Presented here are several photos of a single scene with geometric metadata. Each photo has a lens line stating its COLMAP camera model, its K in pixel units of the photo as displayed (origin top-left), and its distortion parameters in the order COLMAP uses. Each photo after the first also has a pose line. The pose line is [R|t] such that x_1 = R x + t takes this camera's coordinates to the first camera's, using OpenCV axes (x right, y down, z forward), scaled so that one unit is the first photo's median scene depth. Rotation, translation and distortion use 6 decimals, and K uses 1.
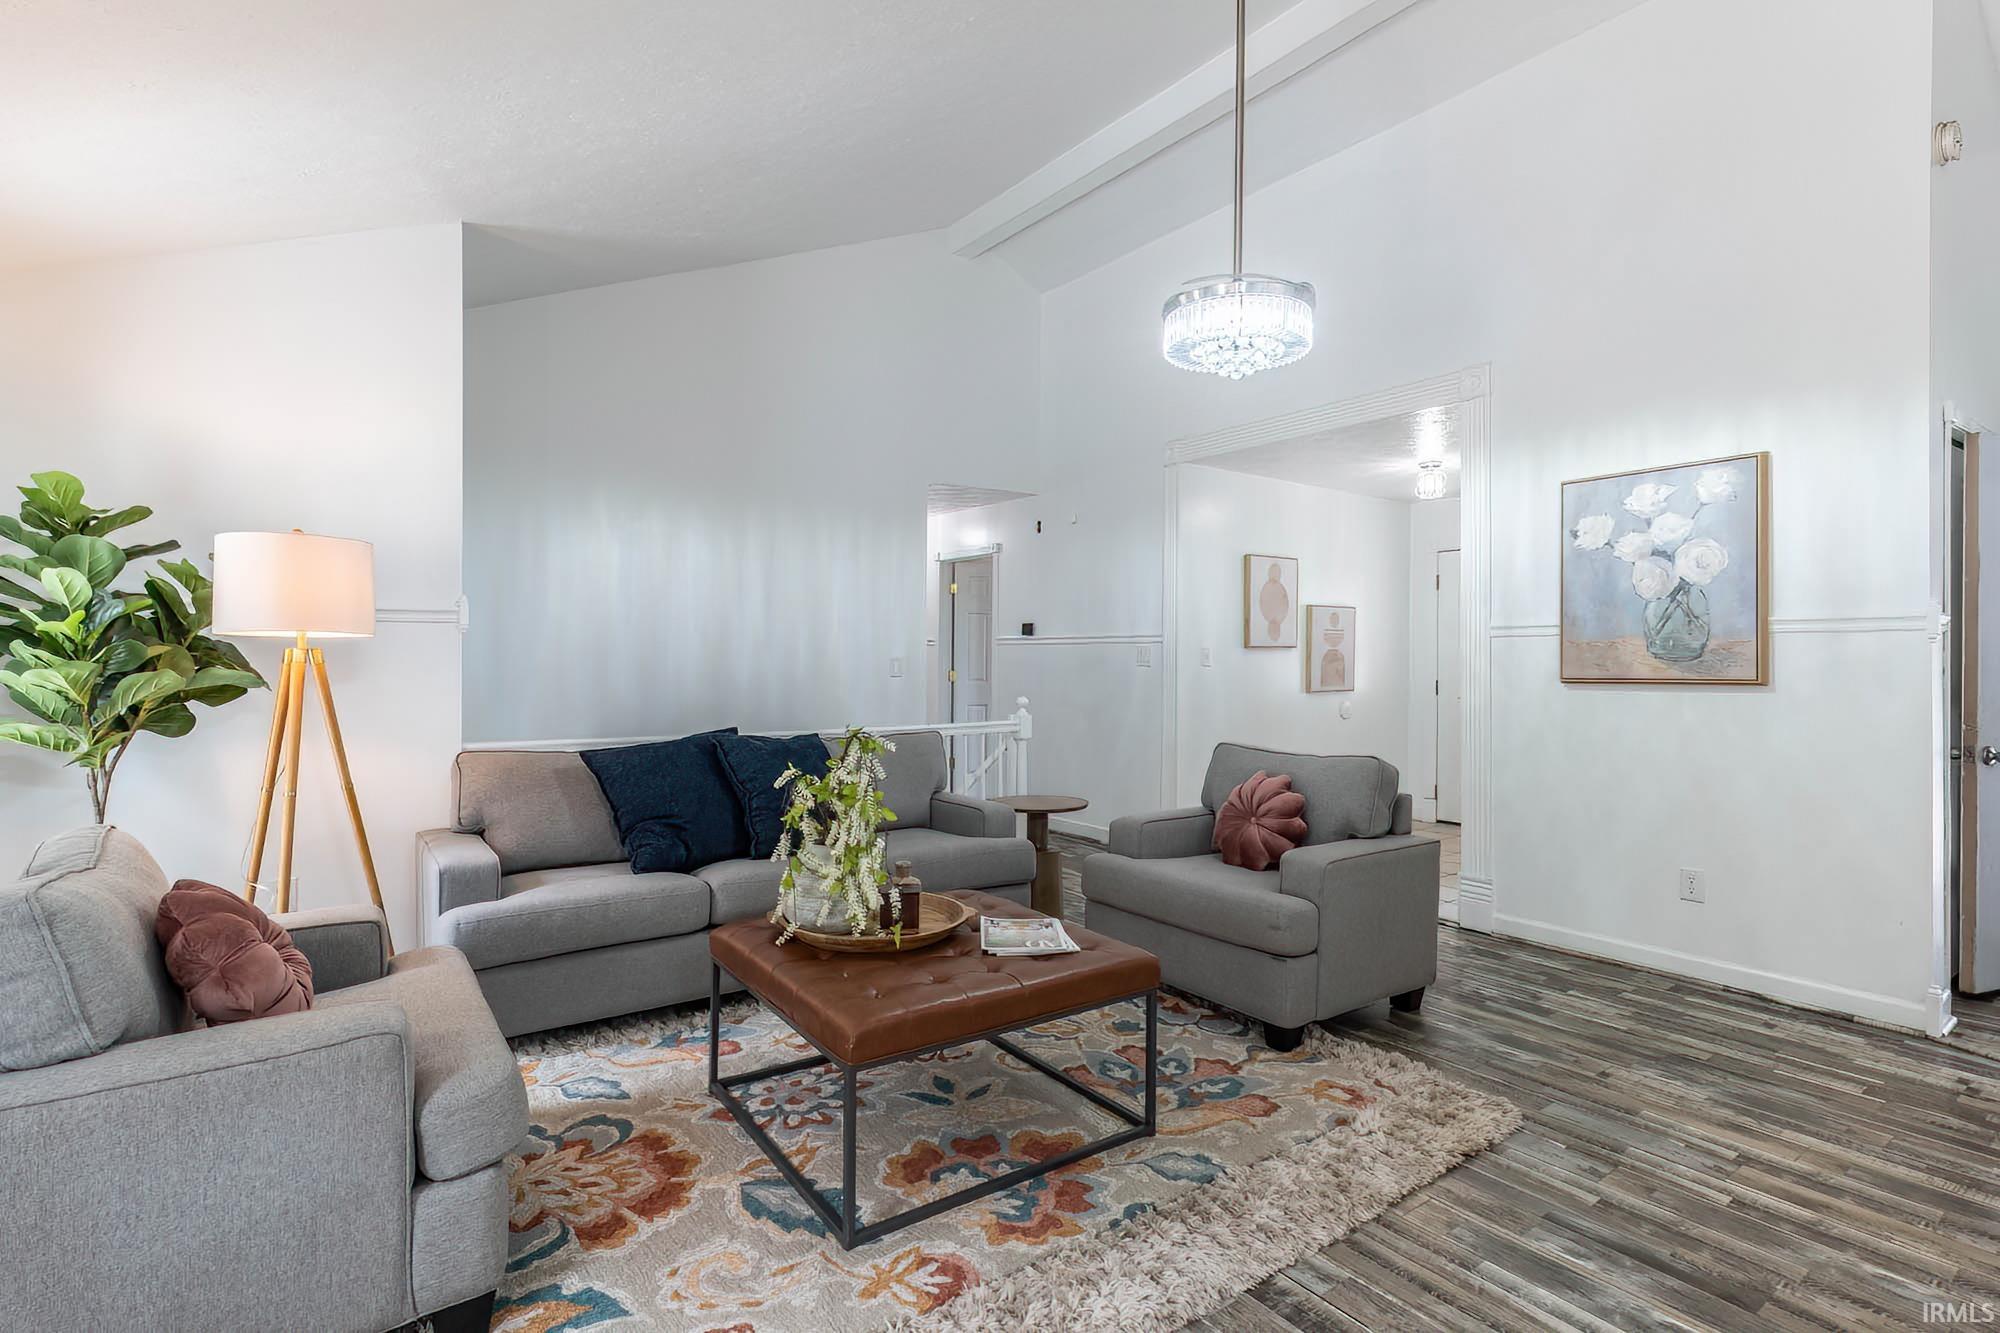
lens RADIAL K [[980.5, 0, 1021.3], [0, 980.5, 653.4], [0, 0, 1]] dist [0.001315, 0.000092]
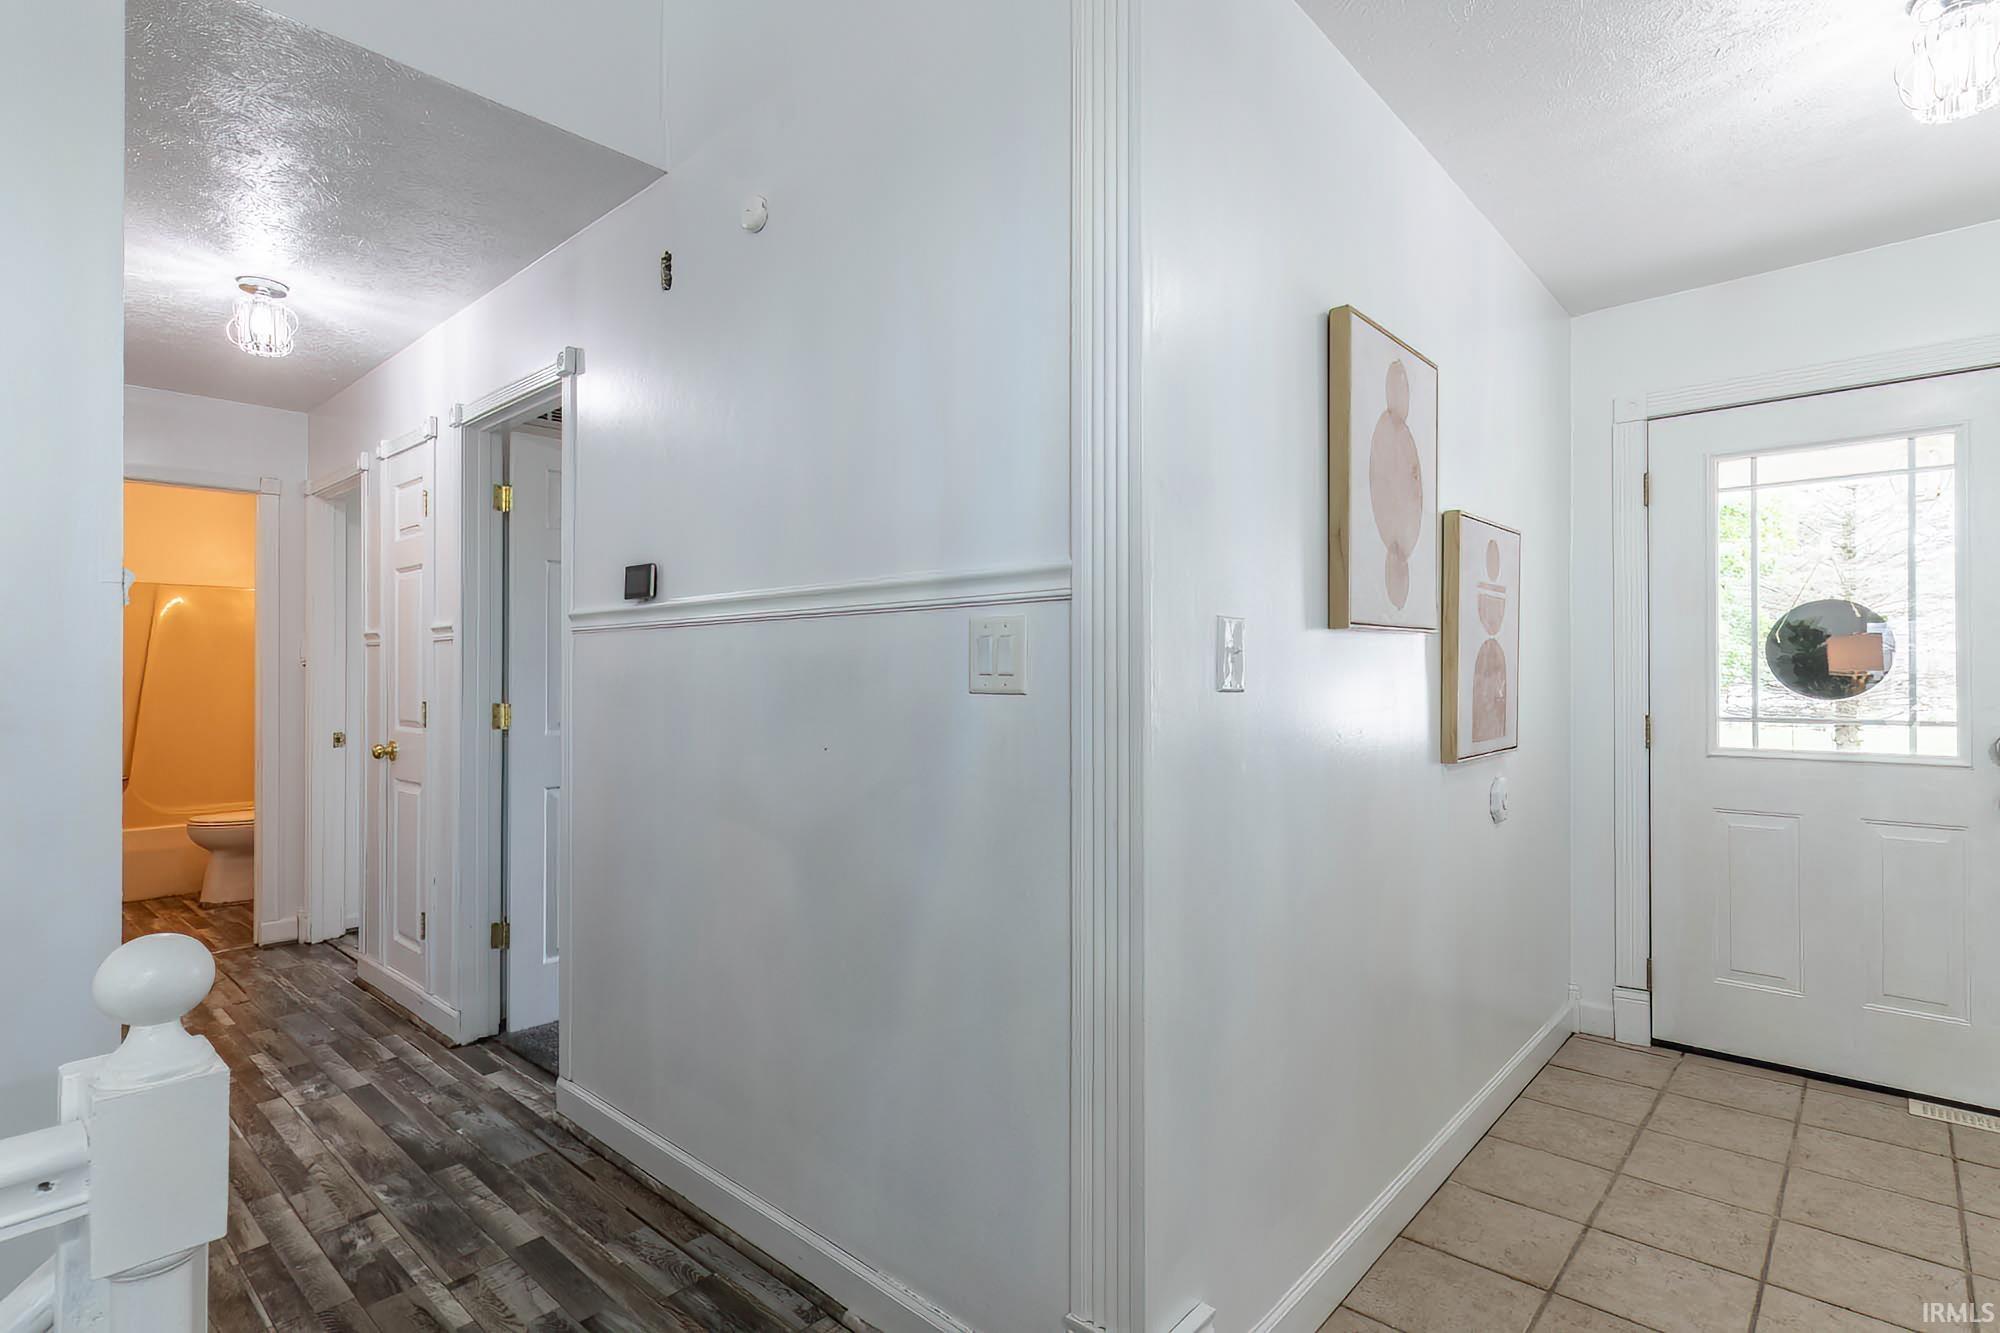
lens RADIAL K [[980.5, 0, 1012.8], [0, 980.5, 671.0], [0, 0, 1]] dist [0.001315, 0.000092]
pose [[0.981041, -0.005793, 0.193715, 0.164340], [0.004959, 0.999976, 0.004790, 0.011986], [-0.193738, -0.003738, 0.981046, 1.549331]]
